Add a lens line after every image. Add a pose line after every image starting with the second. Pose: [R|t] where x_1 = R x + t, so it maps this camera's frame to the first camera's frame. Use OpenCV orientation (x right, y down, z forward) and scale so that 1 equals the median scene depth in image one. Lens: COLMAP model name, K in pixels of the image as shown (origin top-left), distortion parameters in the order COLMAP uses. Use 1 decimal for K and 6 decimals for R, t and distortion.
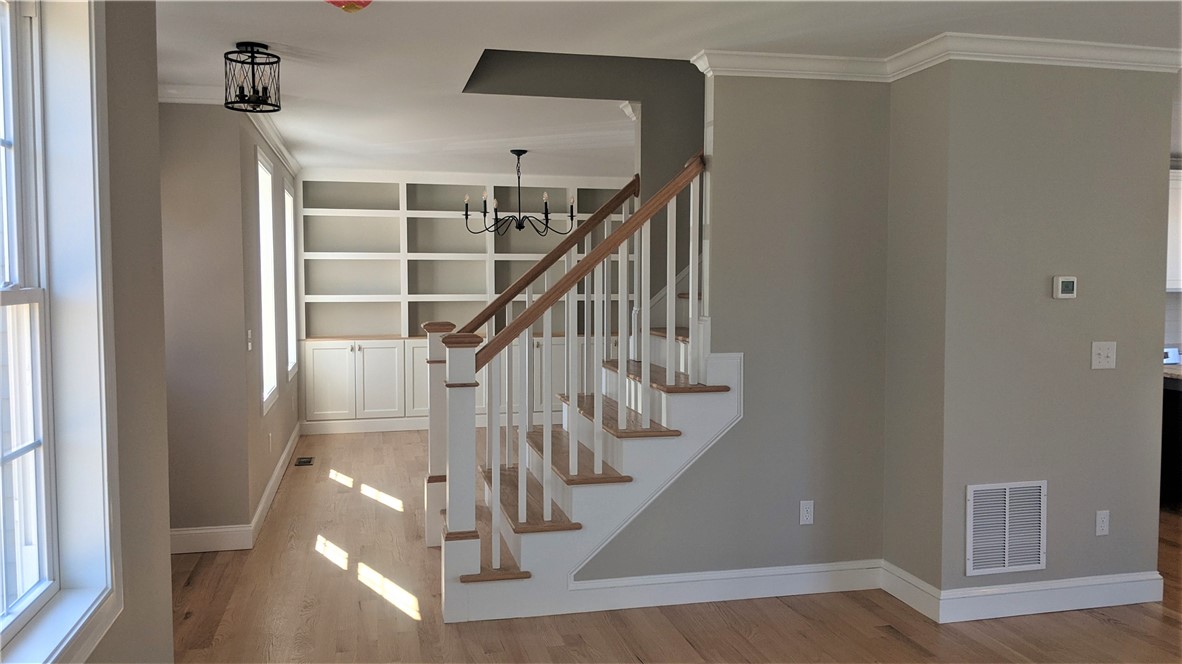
lens RADIAL K [[939.0, 0, 592.1], [0, 939.0, 325.4], [0, 0, 1]] dist [-0.028131, -0.034581]
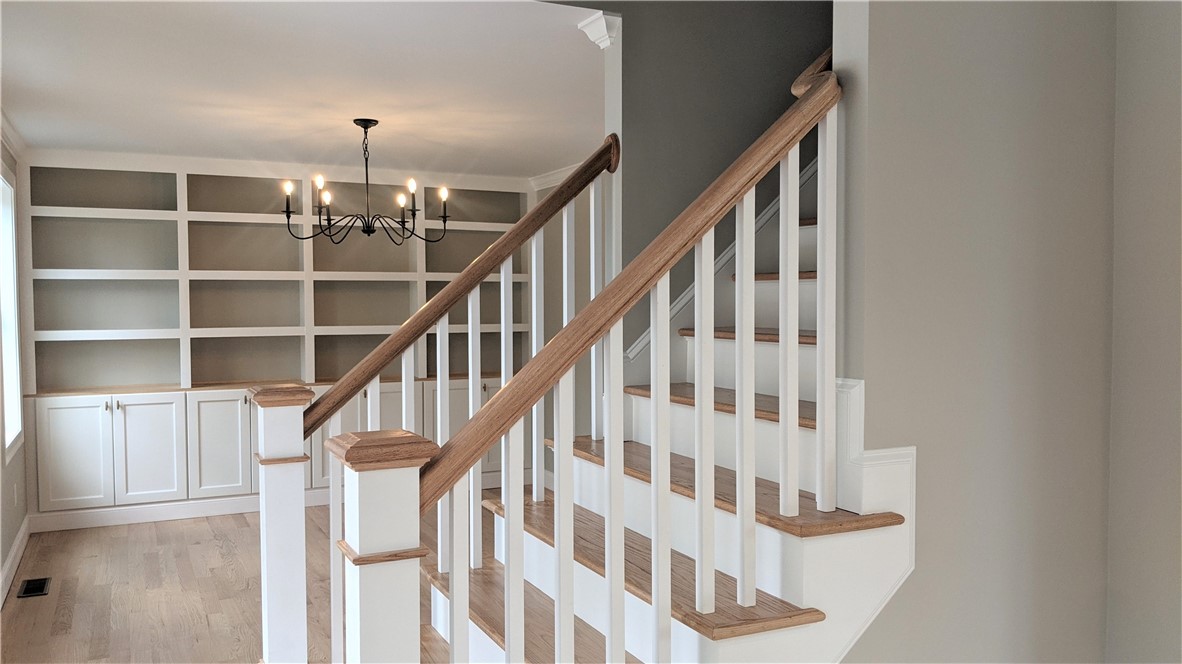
lens RADIAL K [[939.0, 0, 587.6], [0, 939.0, 336.6], [0, 0, 1]] dist [-0.028131, -0.034581]
pose [[0.974356, -0.012907, 0.224641, -0.075640], [0.016081, 0.999795, -0.012304, -0.016198], [-0.224436, 0.015601, 0.974364, 0.293509]]
